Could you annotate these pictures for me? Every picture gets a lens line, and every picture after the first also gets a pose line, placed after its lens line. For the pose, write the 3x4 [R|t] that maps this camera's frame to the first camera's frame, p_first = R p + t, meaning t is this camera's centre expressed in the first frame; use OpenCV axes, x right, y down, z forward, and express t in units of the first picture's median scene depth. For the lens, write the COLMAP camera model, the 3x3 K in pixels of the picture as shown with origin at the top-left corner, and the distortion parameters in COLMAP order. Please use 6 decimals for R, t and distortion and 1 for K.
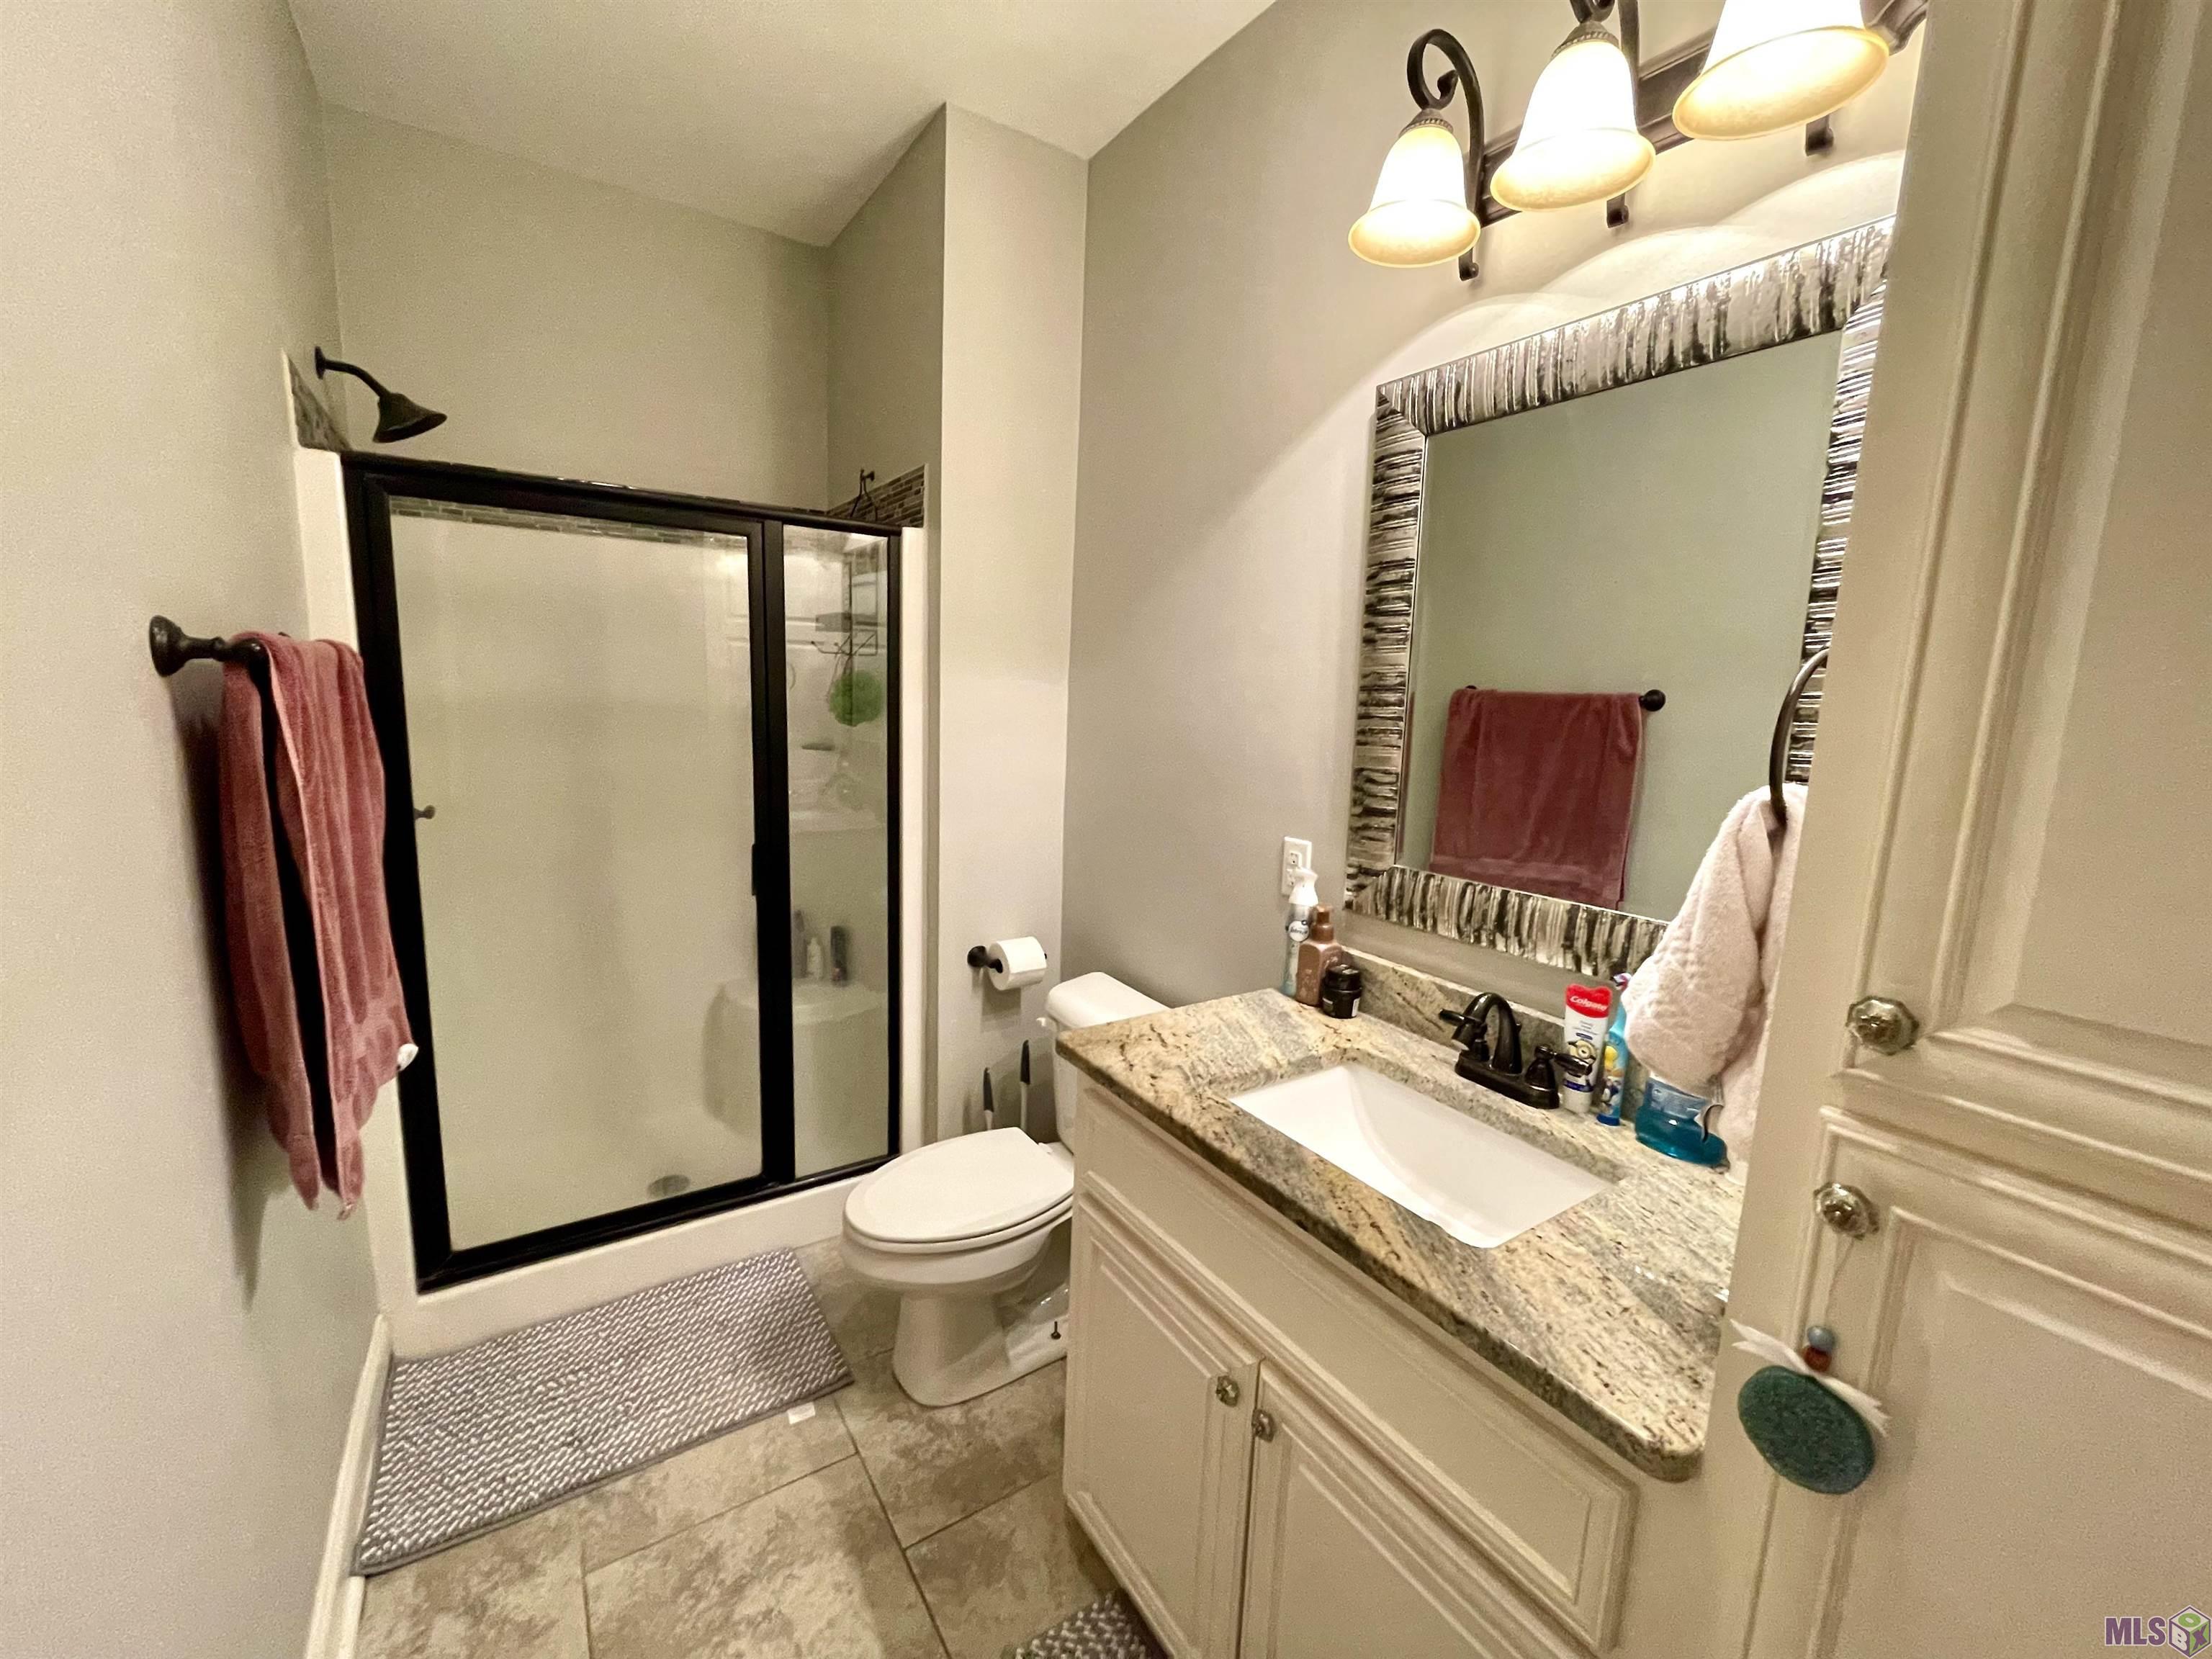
lens RADIAL K [[899.9, 0, 1102.1], [0, 899.9, 826.1], [0, 0, 1]] dist [-0.000025, -0.000800]
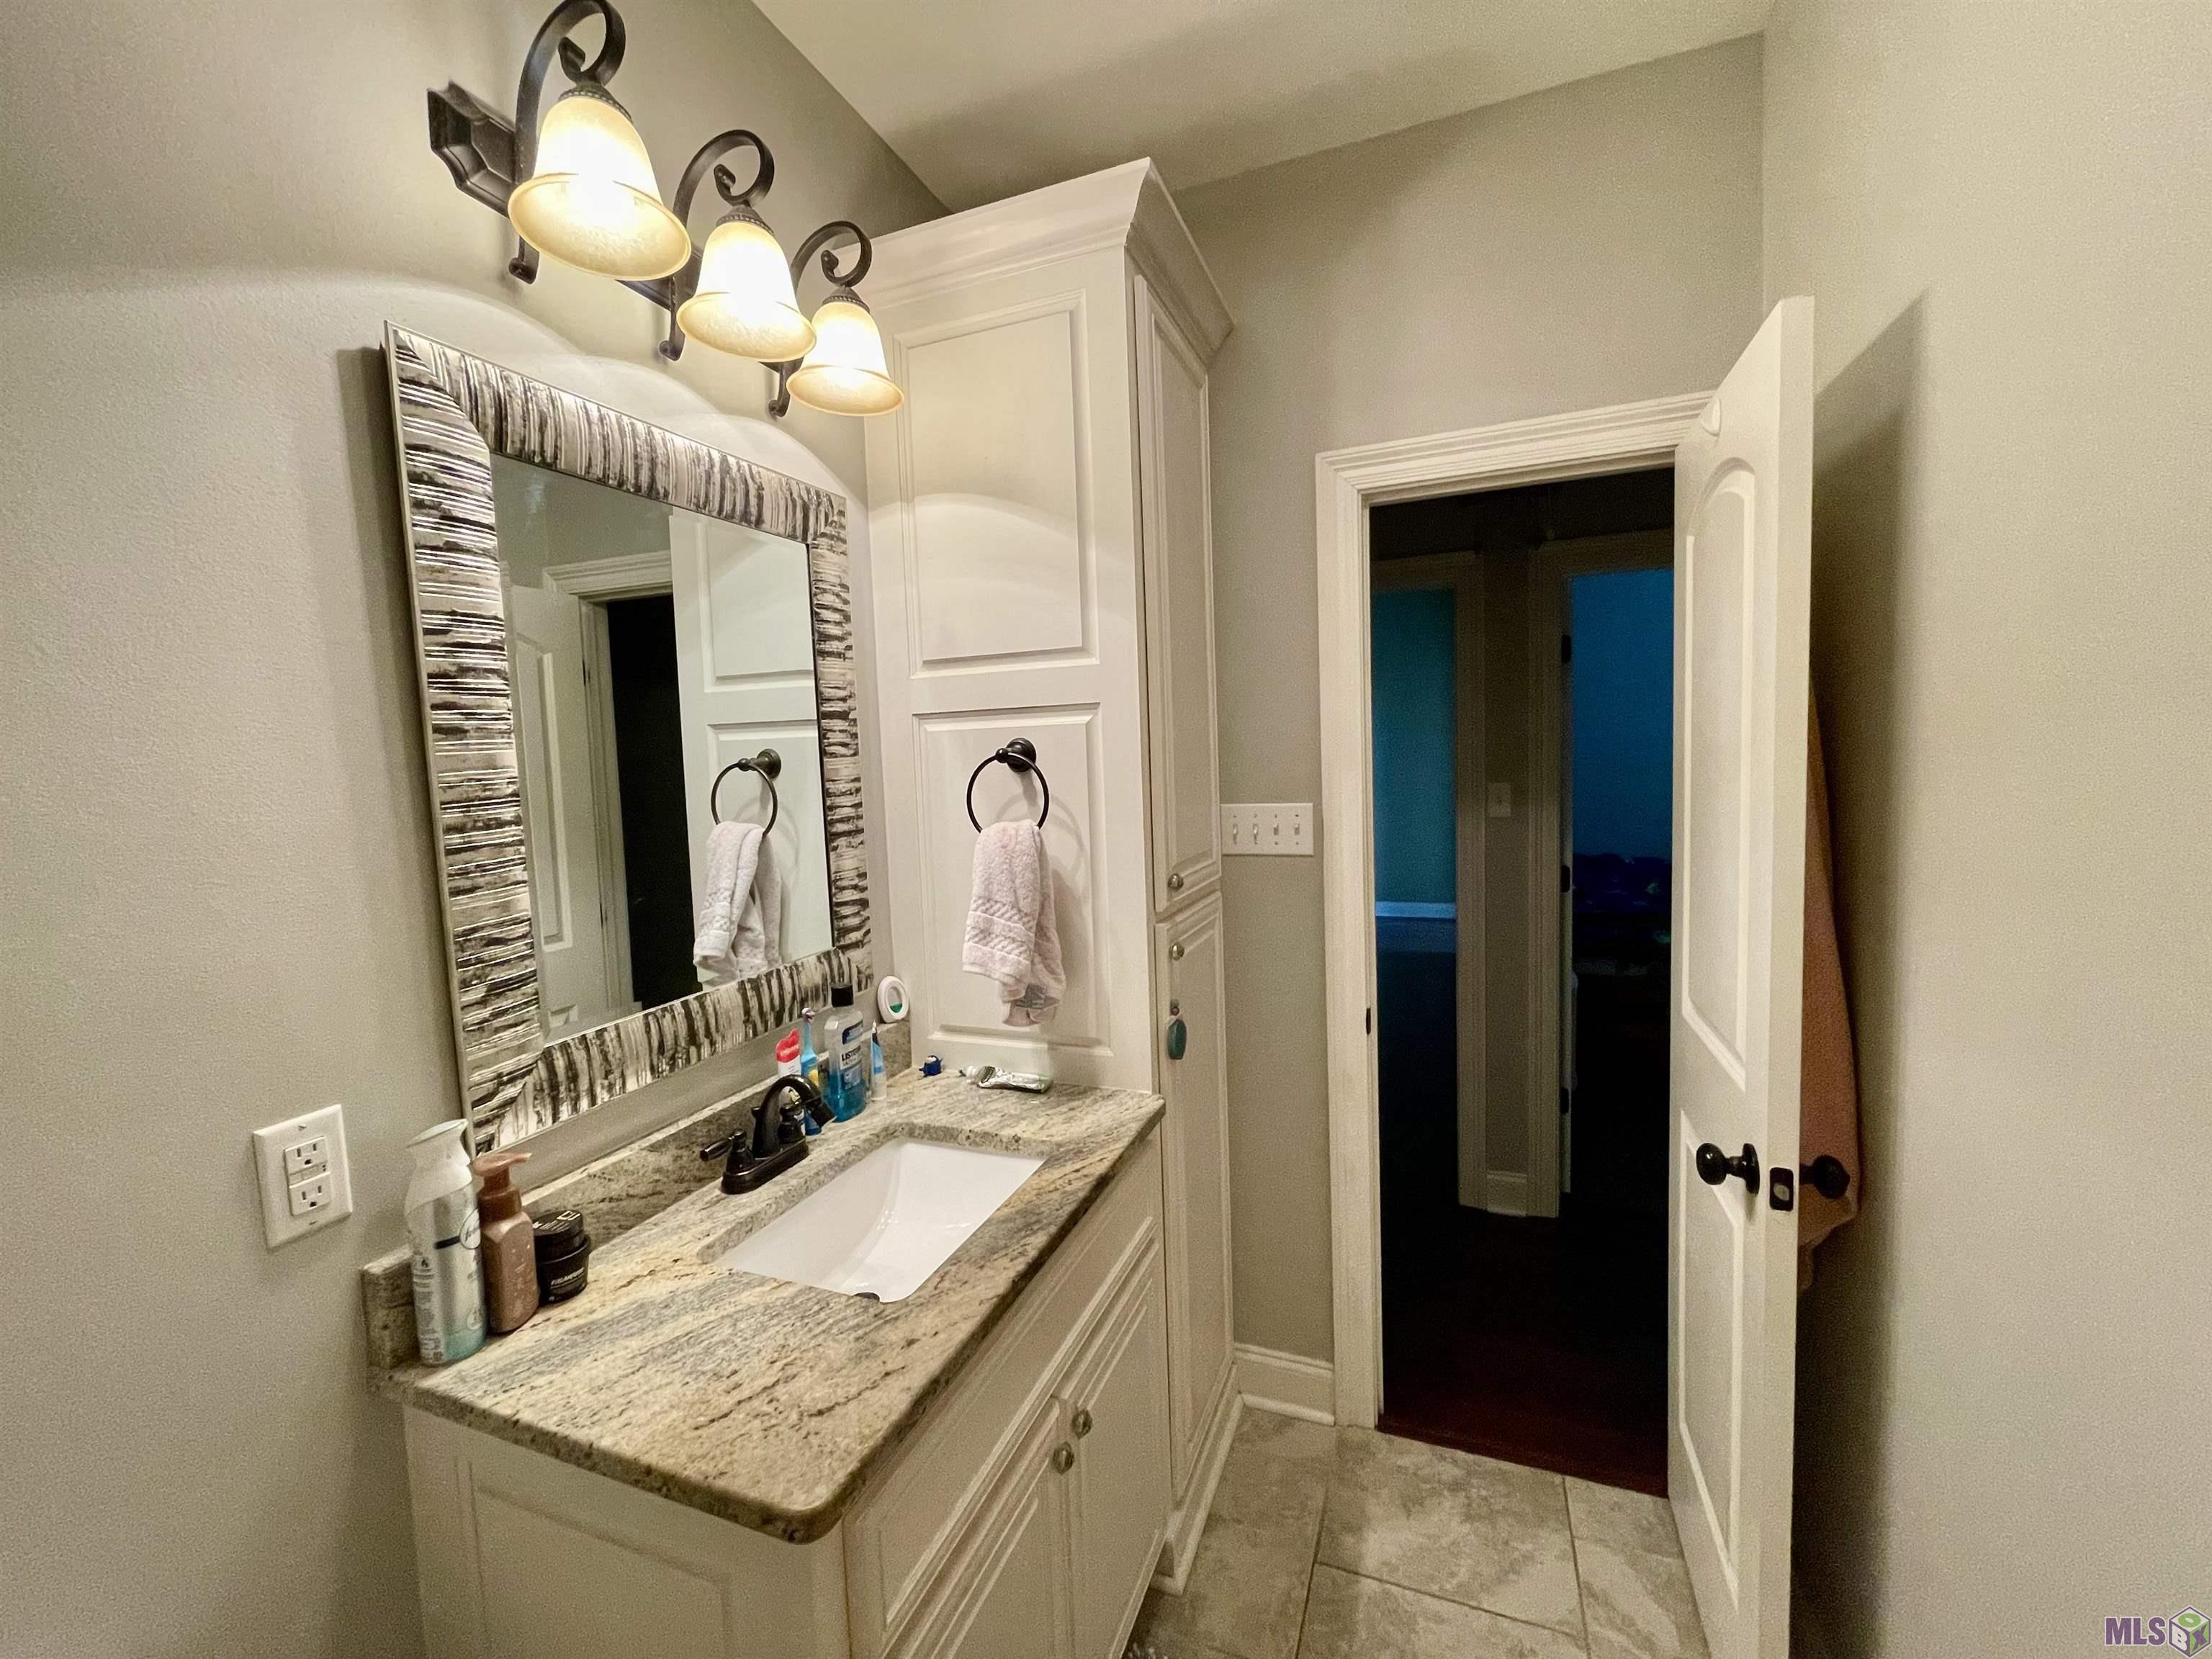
lens RADIAL K [[899.9, 0, 1103.4], [0, 899.9, 828.5], [0, 0, 1]] dist [-0.000025, -0.000800]
pose [[-0.579790, -0.076438, 0.811172, -0.528385], [0.140339, 0.971341, 0.191839, -0.212018], [-0.802589, 0.225065, -0.552447, 1.079050]]
